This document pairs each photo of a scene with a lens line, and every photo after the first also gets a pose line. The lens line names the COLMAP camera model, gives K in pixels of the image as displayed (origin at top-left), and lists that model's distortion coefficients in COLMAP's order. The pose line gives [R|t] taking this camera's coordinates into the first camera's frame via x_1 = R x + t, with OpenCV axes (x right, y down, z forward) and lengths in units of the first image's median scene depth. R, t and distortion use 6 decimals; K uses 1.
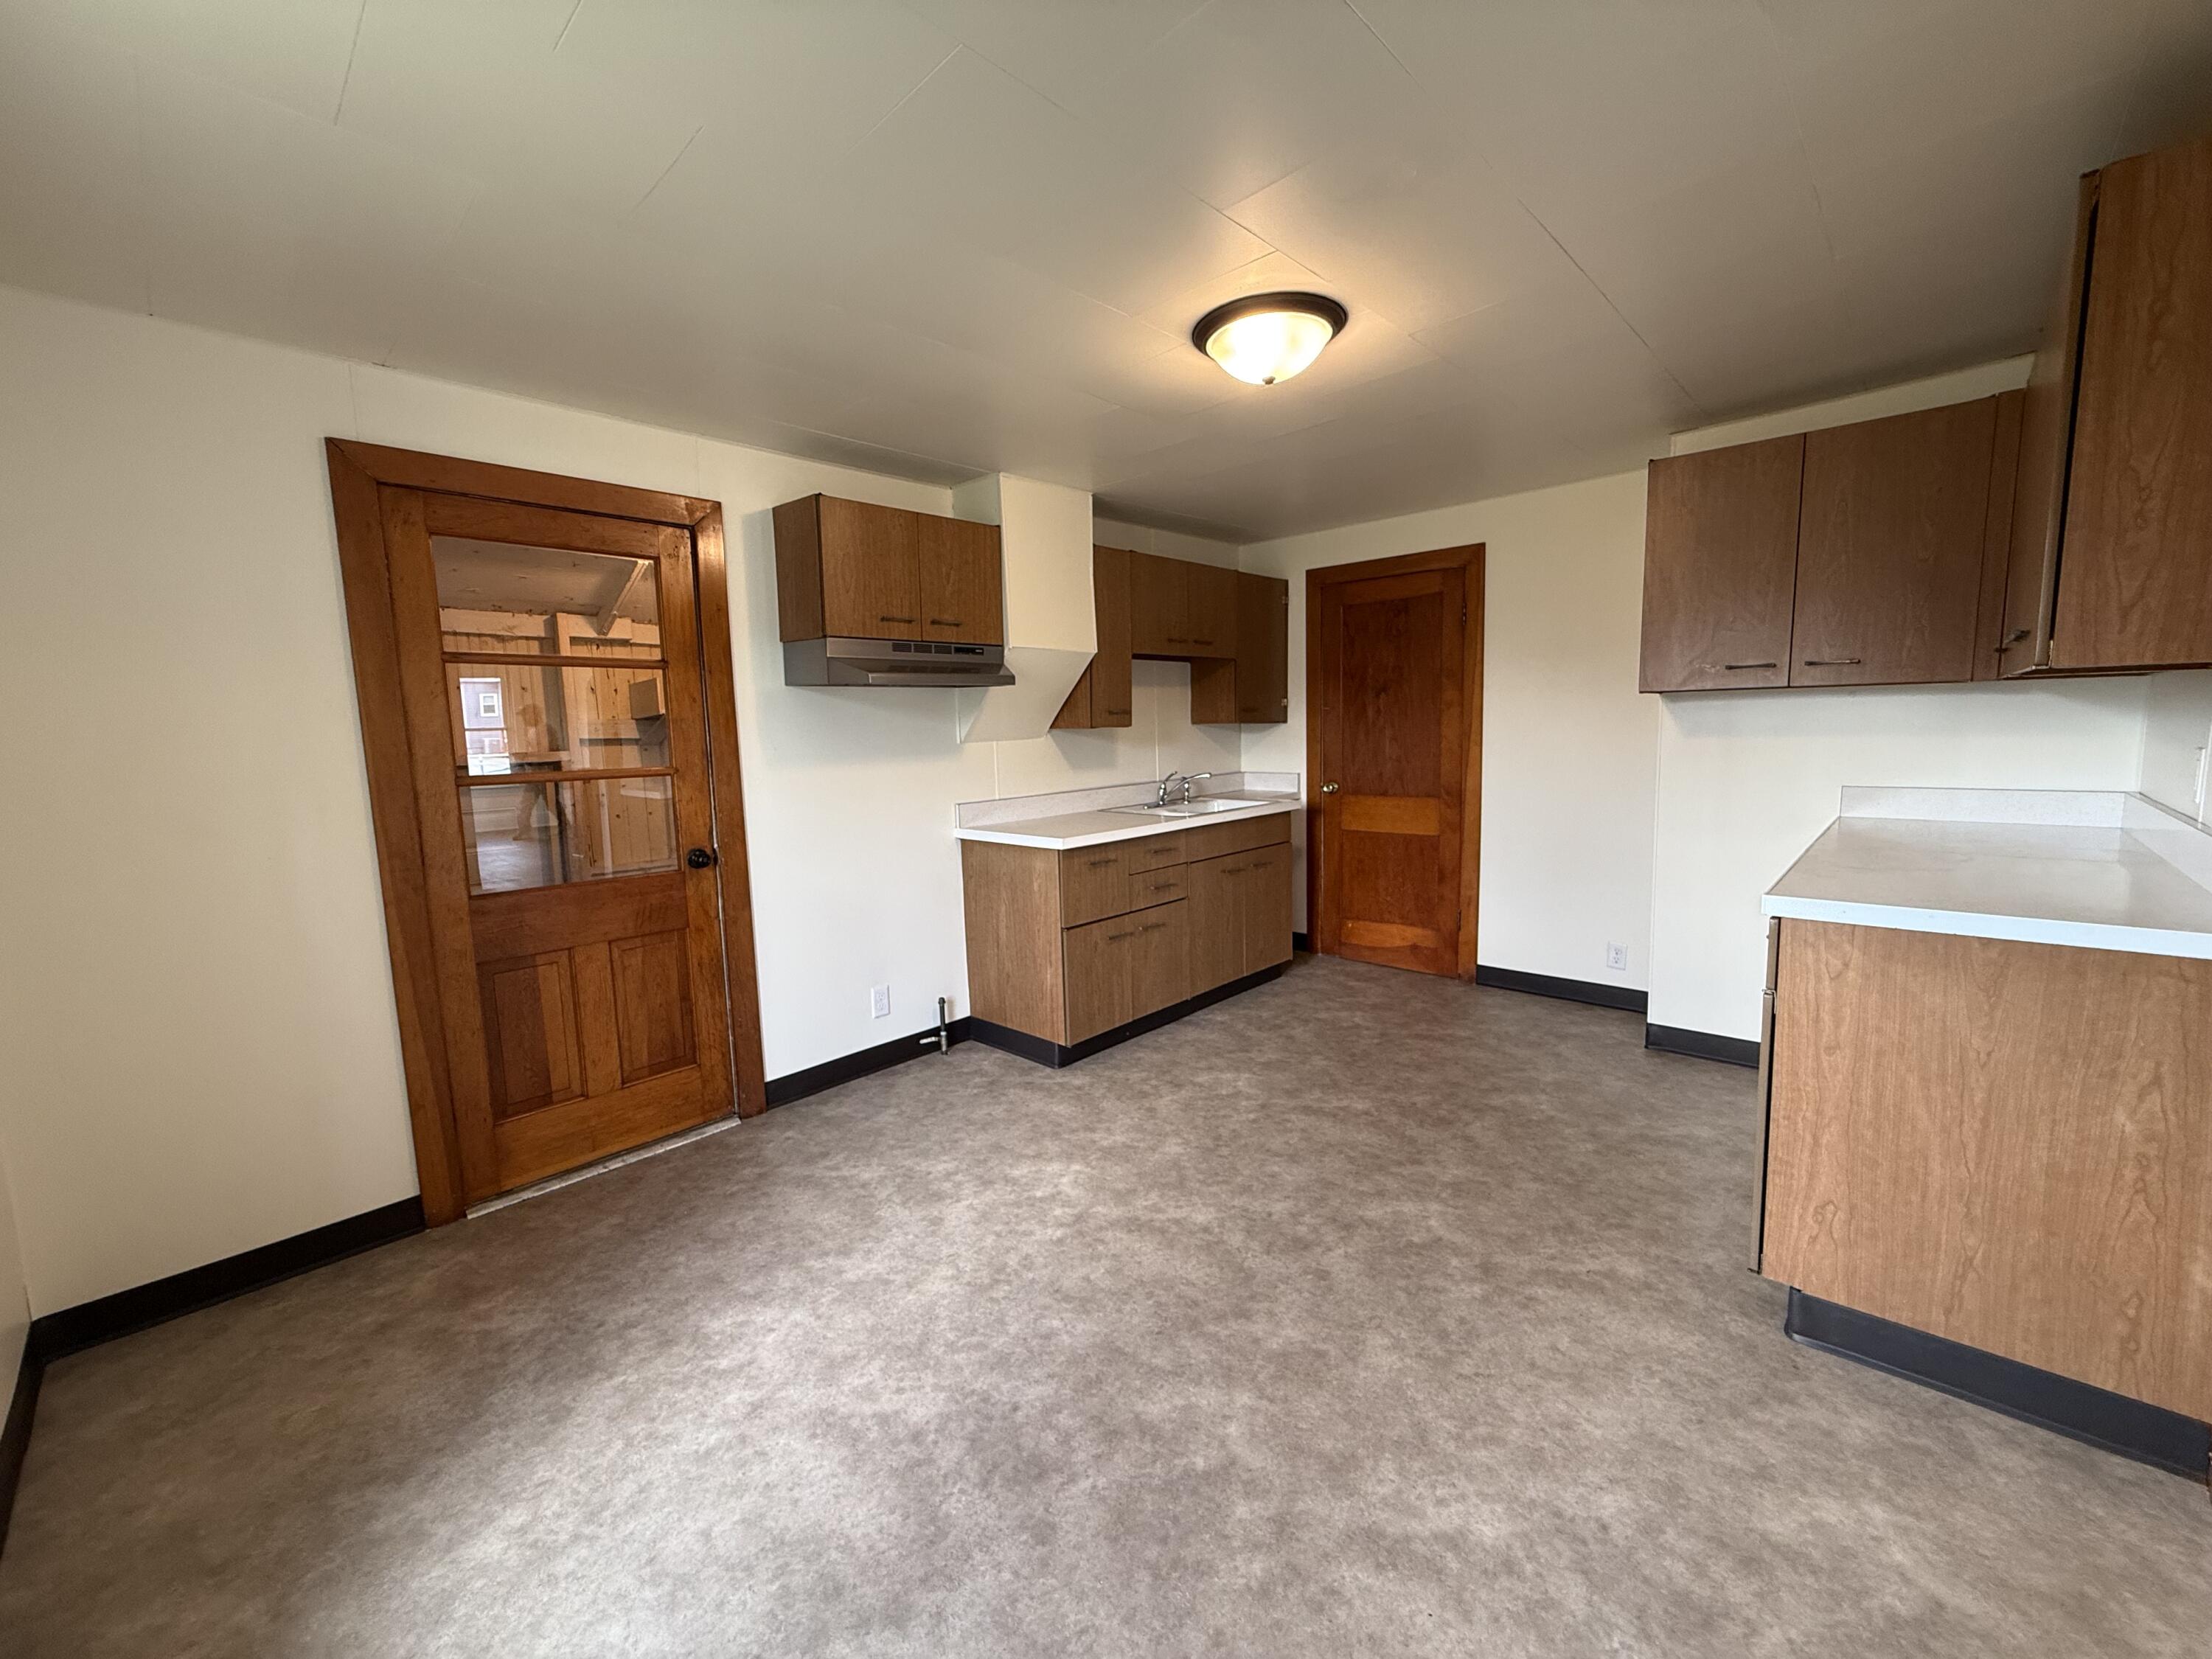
lens RADIAL K [[879.0, 0, 1106.0], [0, 879.0, 829.5], [0, 0, 1]] dist [0.001547, 0.000156]
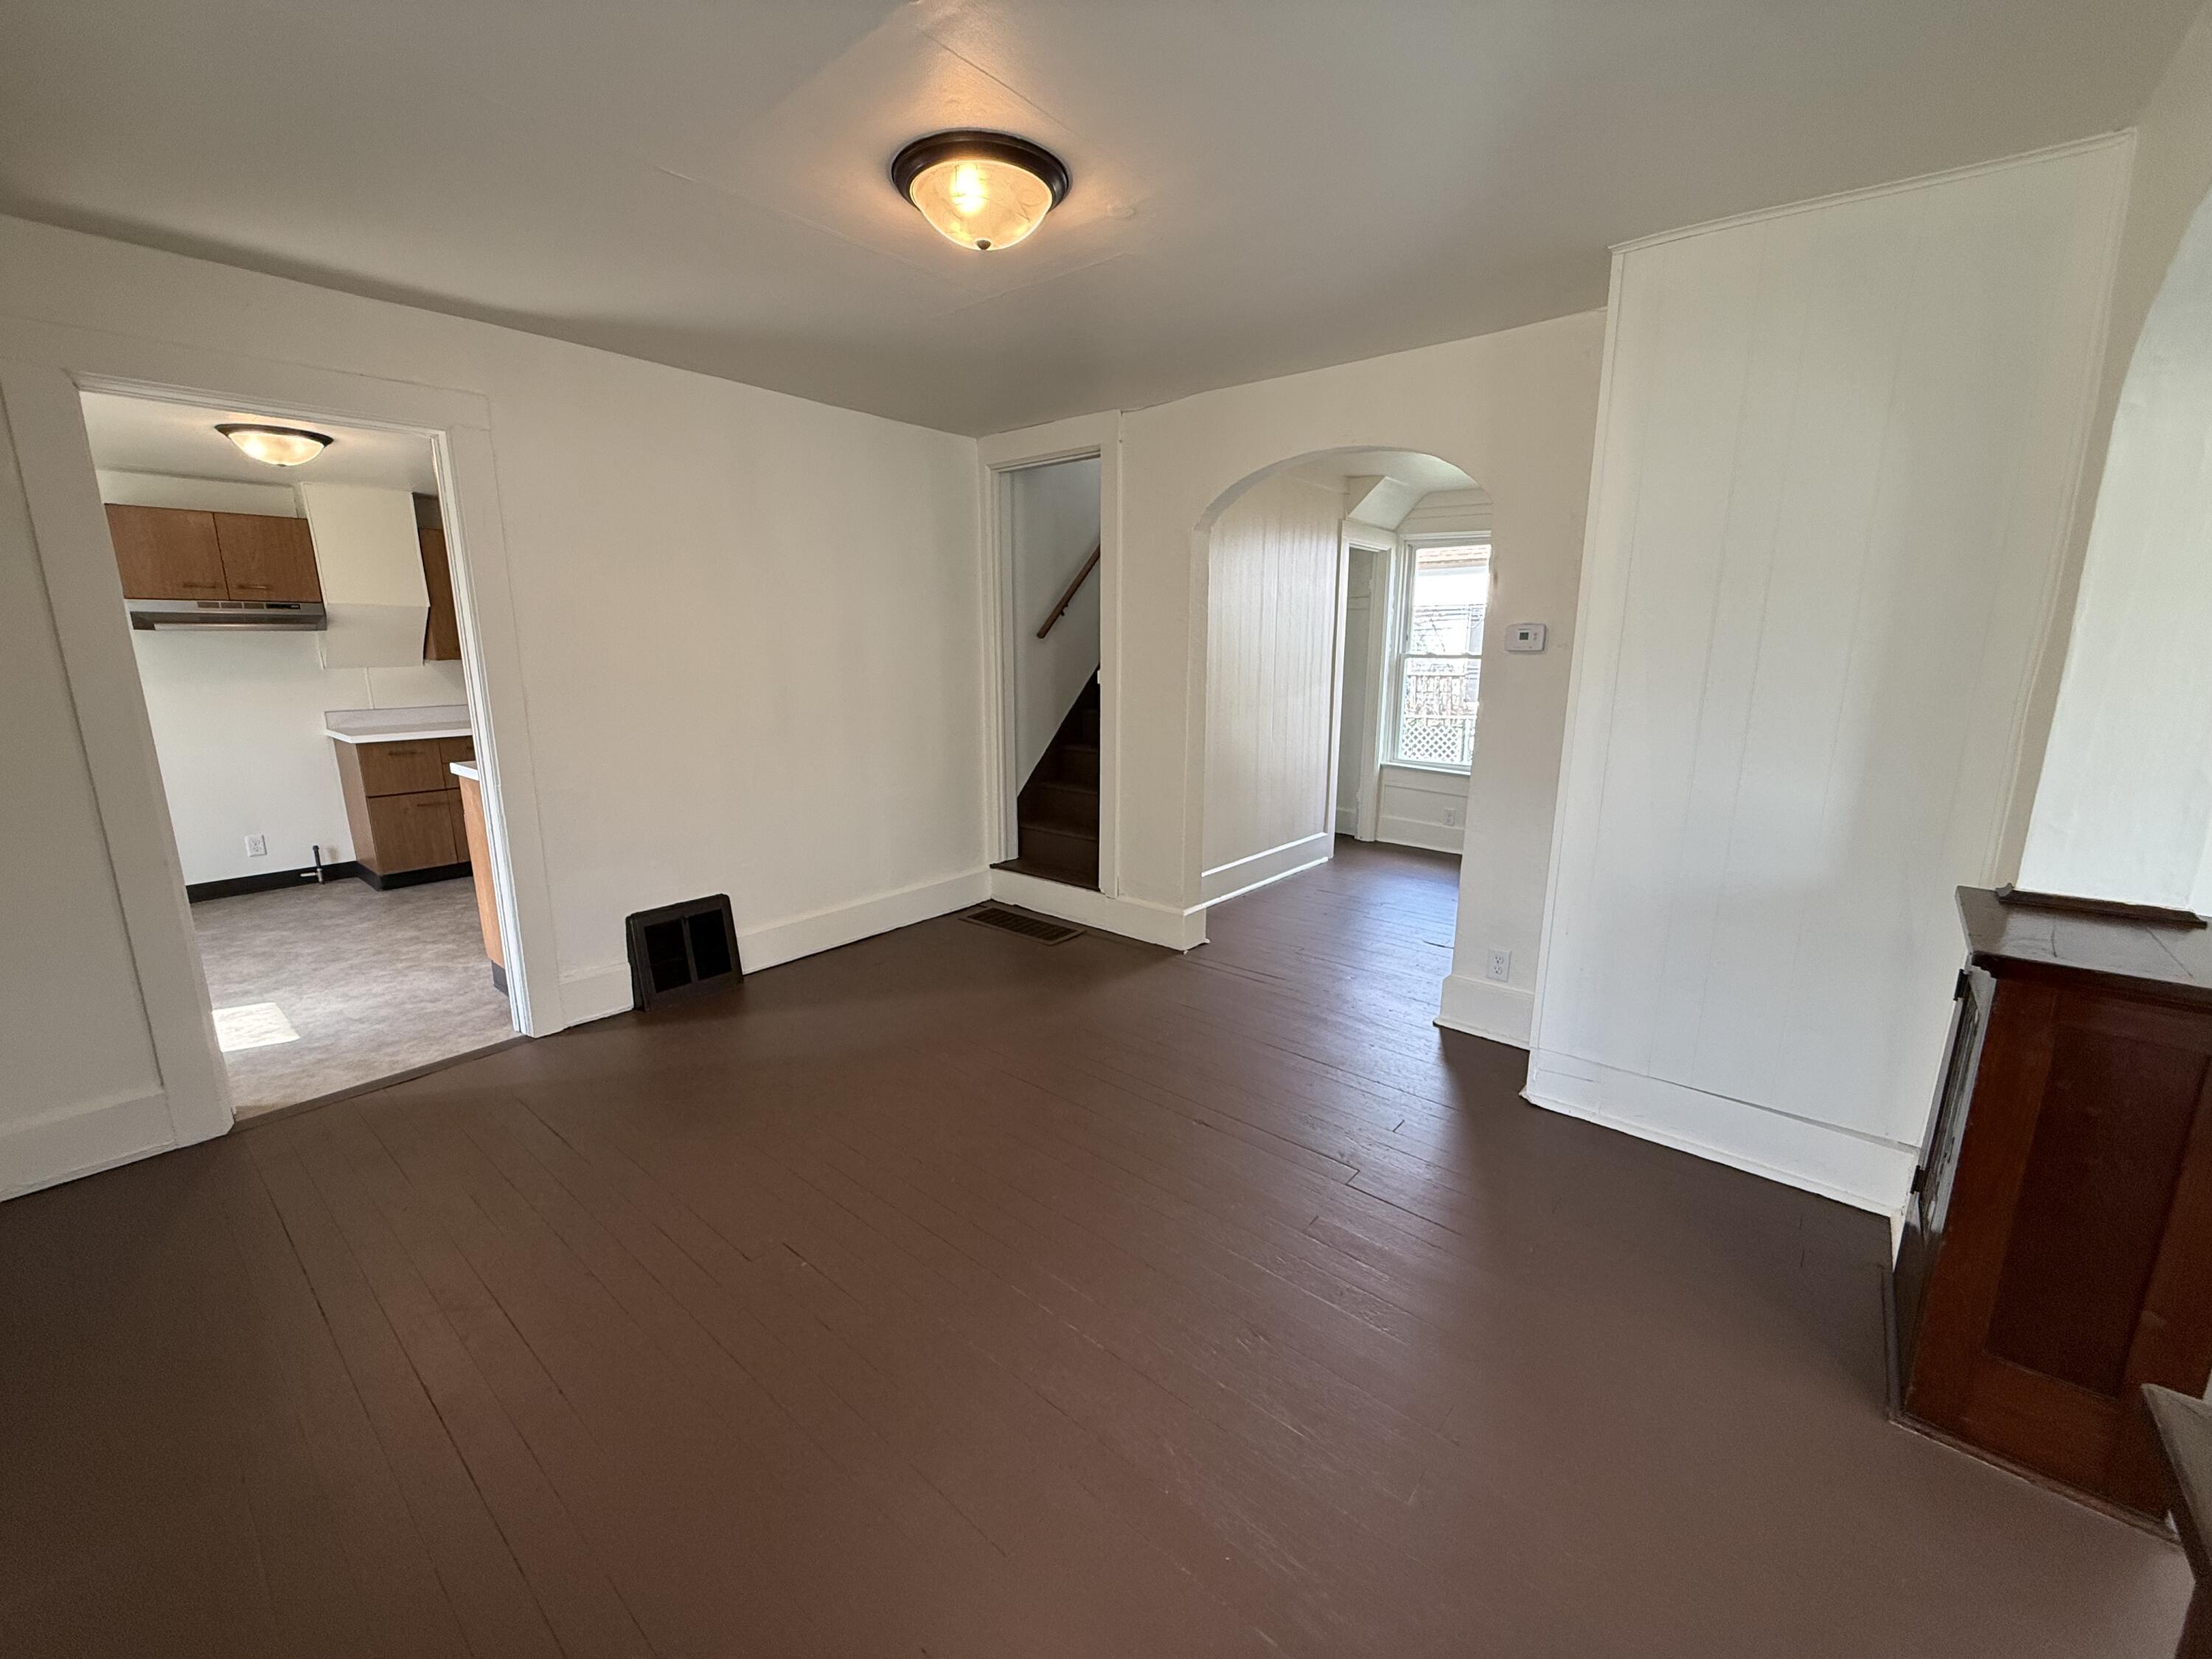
lens RADIAL K [[879.0, 0, 1106.0], [0, 879.0, 829.5], [0, 0, 1]] dist [0.001547, 0.000156]
pose [[0.997878, 0.003987, 0.064996, 1.572587], [-0.010243, 0.995308, 0.096210, 0.015689], [-0.064307, -0.096672, 0.993237, -0.808942]]
